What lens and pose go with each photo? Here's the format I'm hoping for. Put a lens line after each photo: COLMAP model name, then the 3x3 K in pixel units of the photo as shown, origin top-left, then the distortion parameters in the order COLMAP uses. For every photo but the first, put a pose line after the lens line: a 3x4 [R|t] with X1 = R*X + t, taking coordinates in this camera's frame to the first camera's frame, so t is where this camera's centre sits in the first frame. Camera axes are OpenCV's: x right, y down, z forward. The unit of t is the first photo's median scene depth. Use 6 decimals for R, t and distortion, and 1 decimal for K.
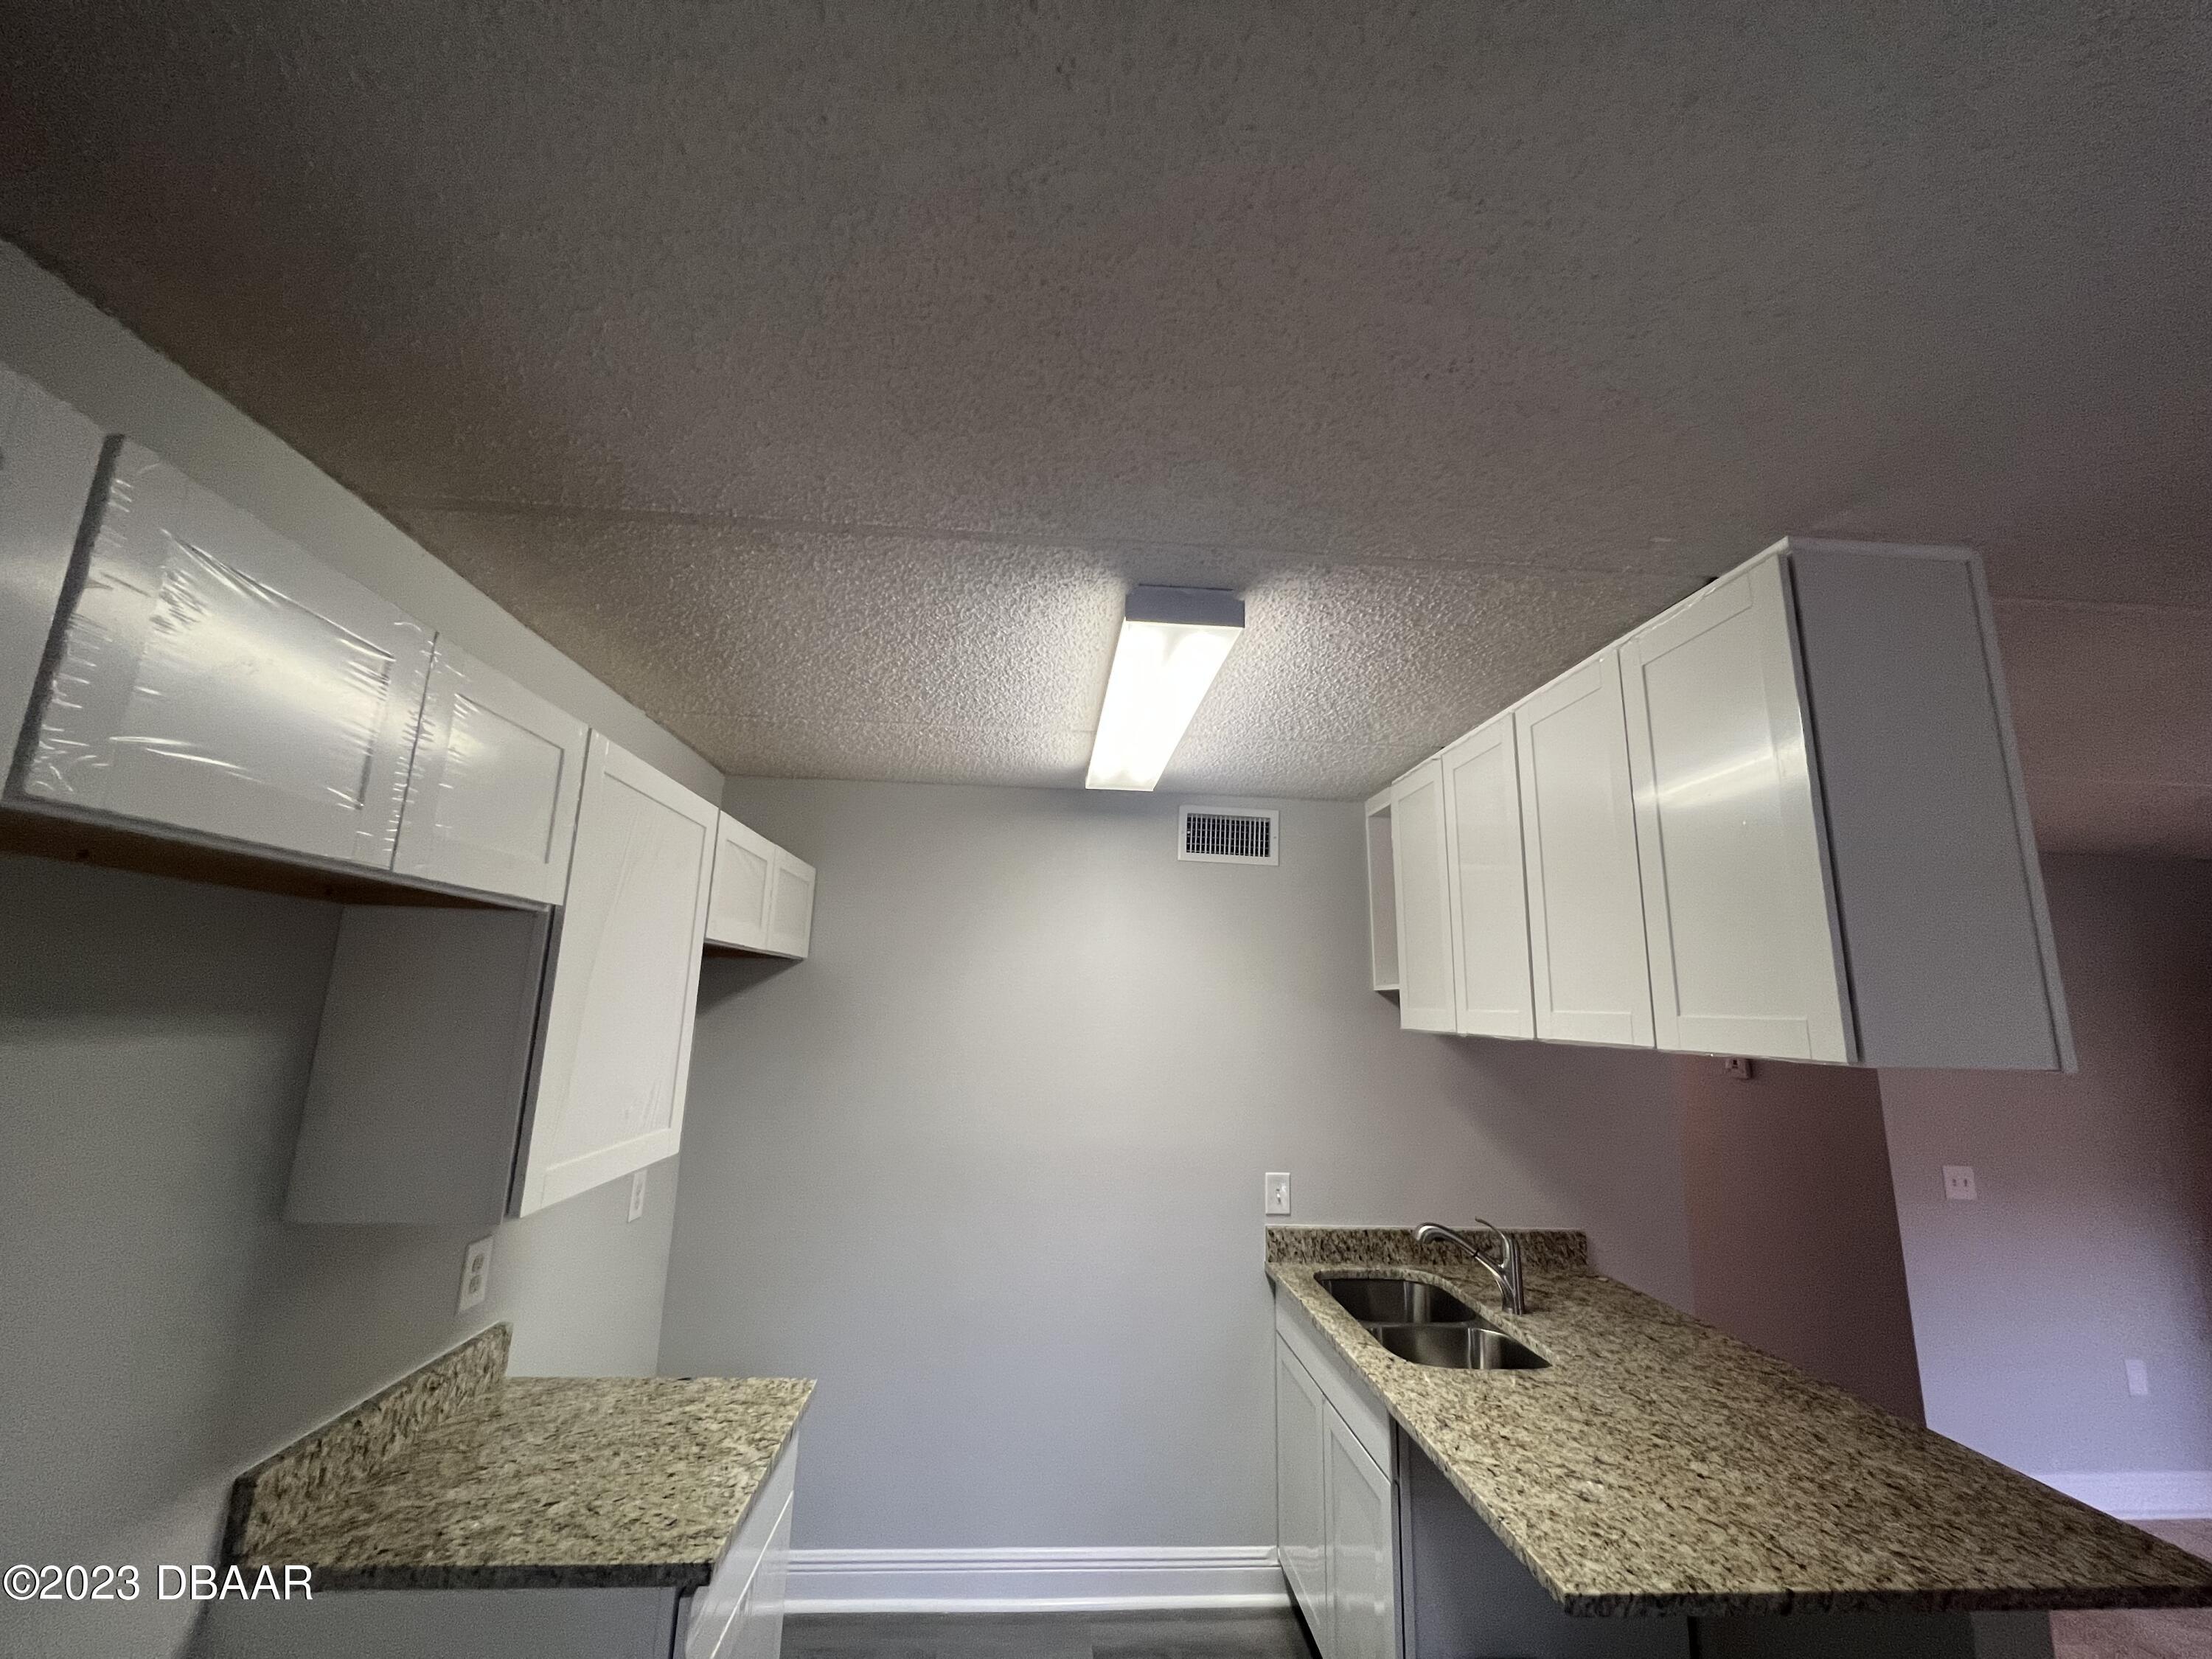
lens RADIAL K [[892.4, 0, 1101.8], [0, 892.4, 823.0], [0, 0, 1]] dist [0.000149, -0.000003]
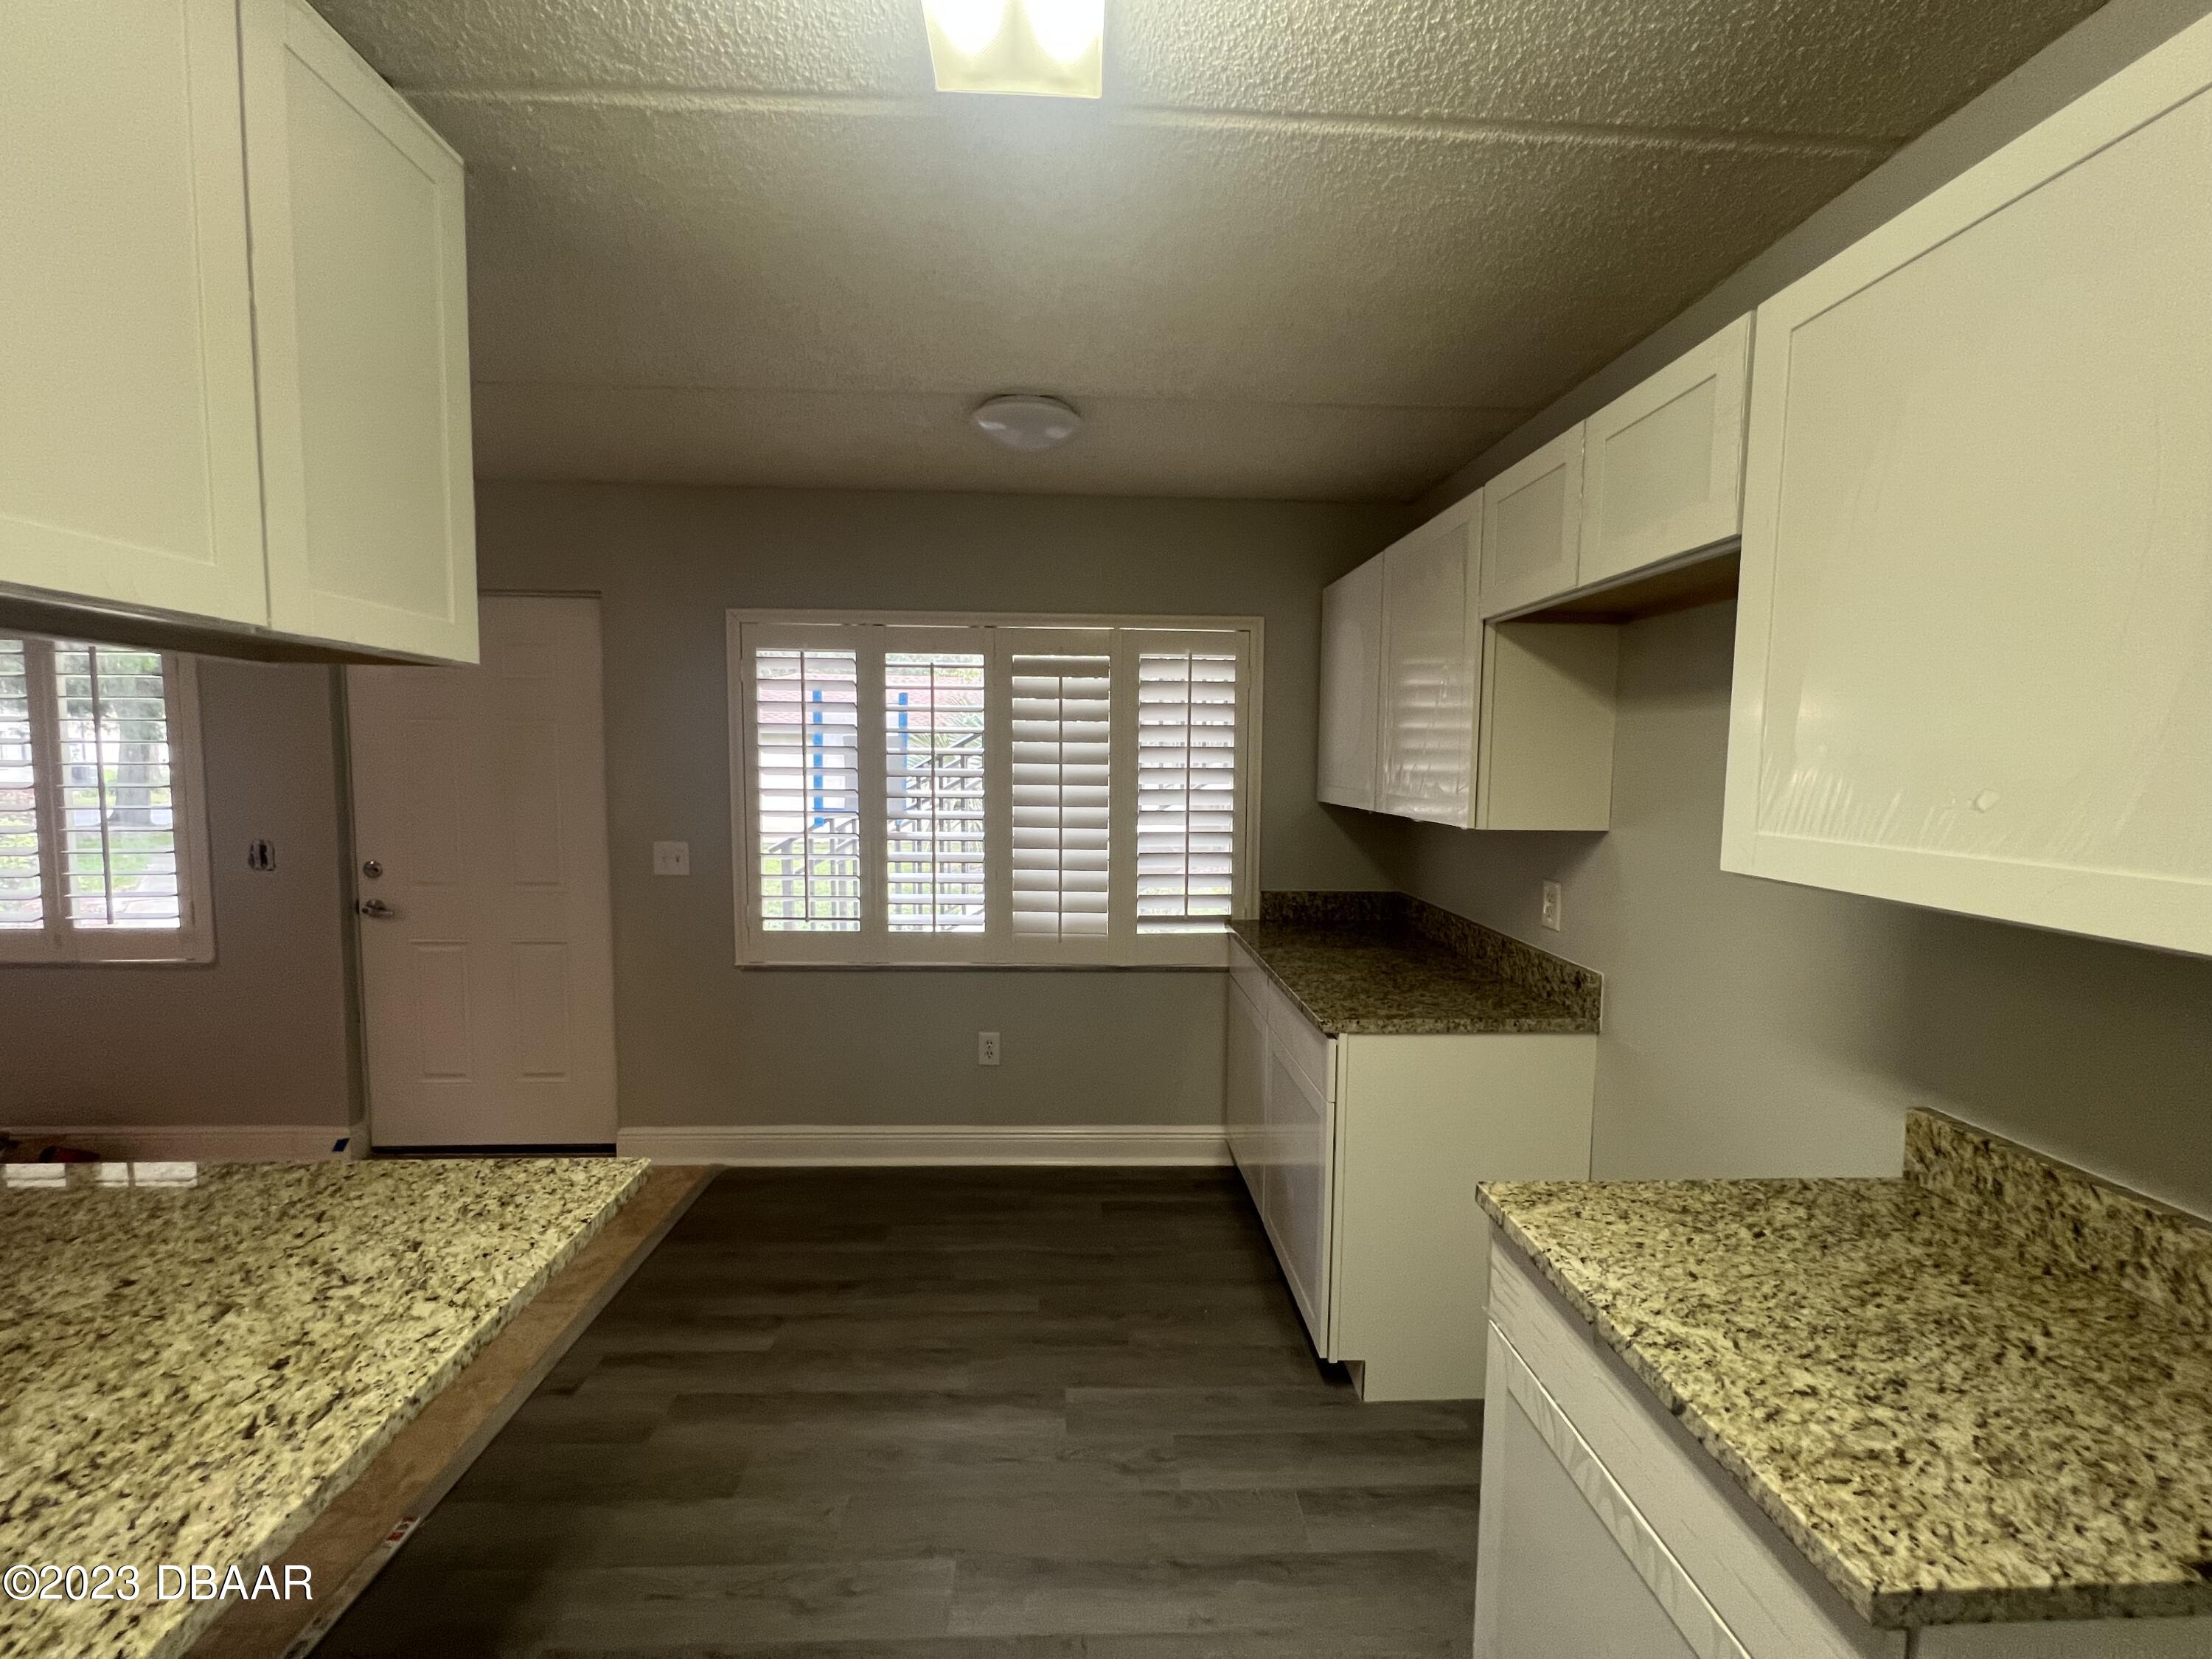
lens RADIAL K [[892.4, 0, 1101.8], [0, 892.4, 823.0], [0, 0, 1]] dist [0.000149, -0.000003]
pose [[-0.998529, -0.042849, 0.033215, -0.021857], [-0.046812, 0.990469, -0.129538, 0.450518], [-0.027348, -0.130902, -0.991018, 1.618660]]
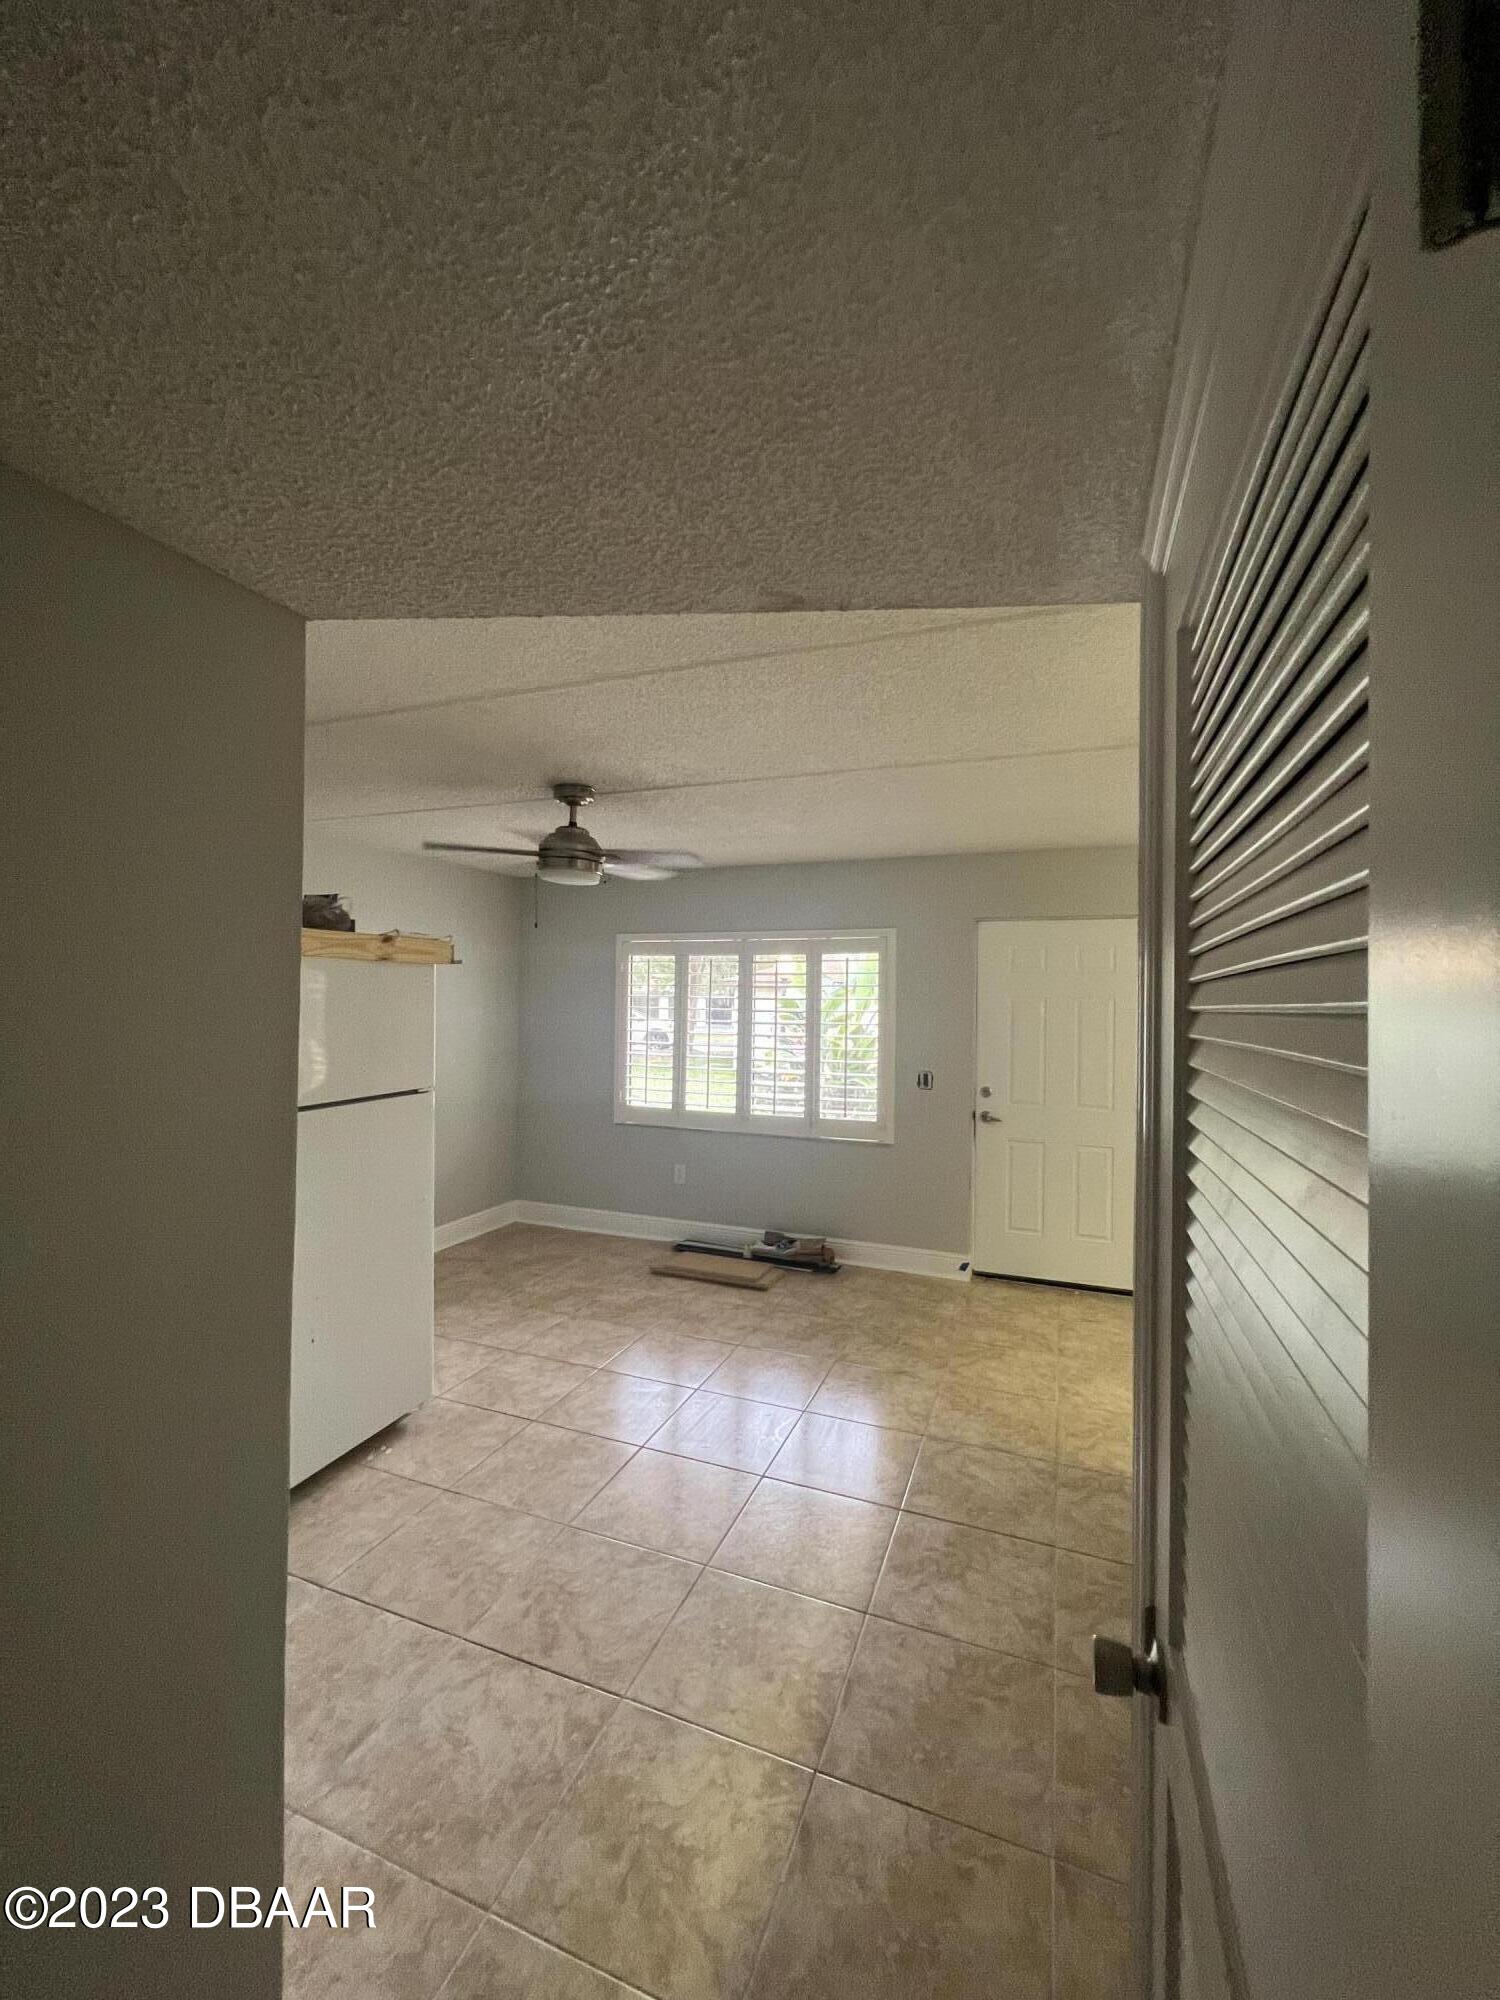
lens RADIAL K [[806.8, 0, 750.0], [0, 806.8, 1000.0], [0, 0, 1]] dist [0.000149, -0.000003]
pose [[-0.902129, -0.034975, 0.430046, 1.179548], [-0.122336, 0.976540, -0.177208, 0.659352], [-0.413759, -0.212475, -0.885245, 2.596553]]
